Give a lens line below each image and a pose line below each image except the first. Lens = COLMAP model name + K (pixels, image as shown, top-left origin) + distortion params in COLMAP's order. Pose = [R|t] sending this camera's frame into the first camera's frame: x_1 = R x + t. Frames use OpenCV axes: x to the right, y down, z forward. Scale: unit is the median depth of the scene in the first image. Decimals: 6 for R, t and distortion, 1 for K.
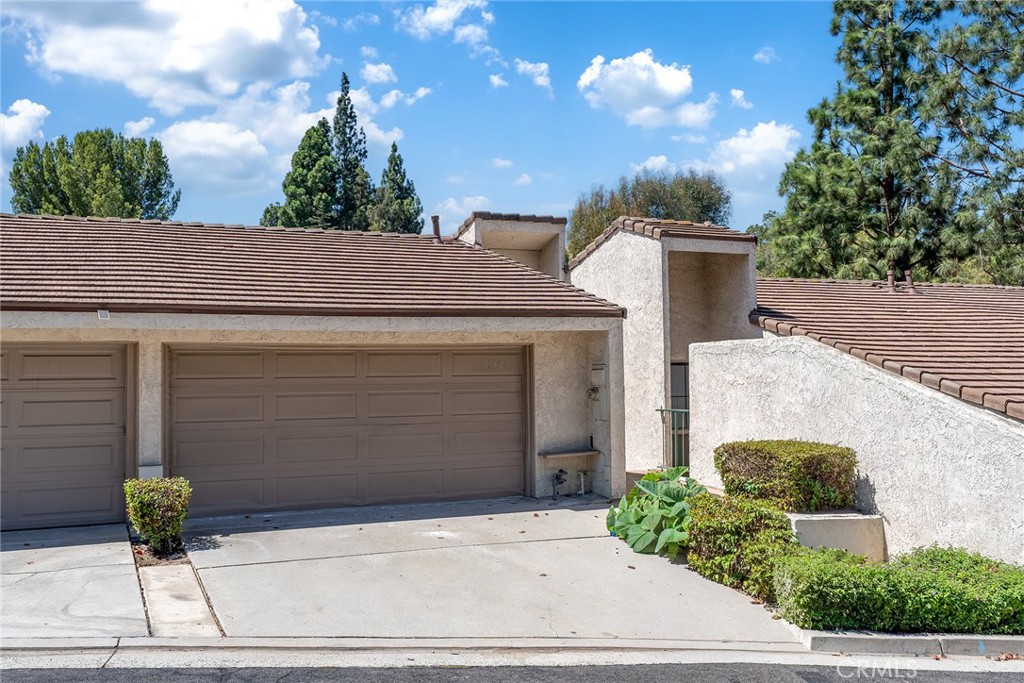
lens RADIAL K [[964.6, 0, 512.1], [0, 964.6, 340.5], [0, 0, 1]] dist [-0.001567, 0.000000]
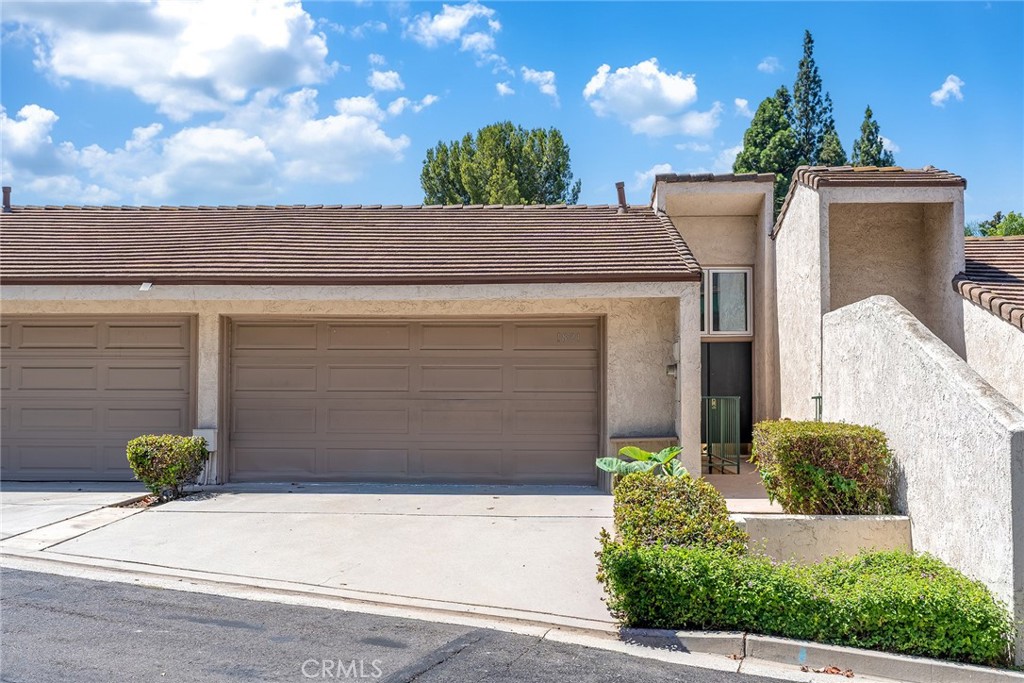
lens RADIAL K [[1127.5, 0, 511.8], [0, 1127.5, 342.9], [0, 0, 1]] dist [-0.010500, 0.000000]
pose [[0.894701, -0.005490, -0.446633, 0.408694], [0.002444, 0.999970, -0.007397, 0.037303], [0.446660, 0.005527, 0.894687, 0.028325]]
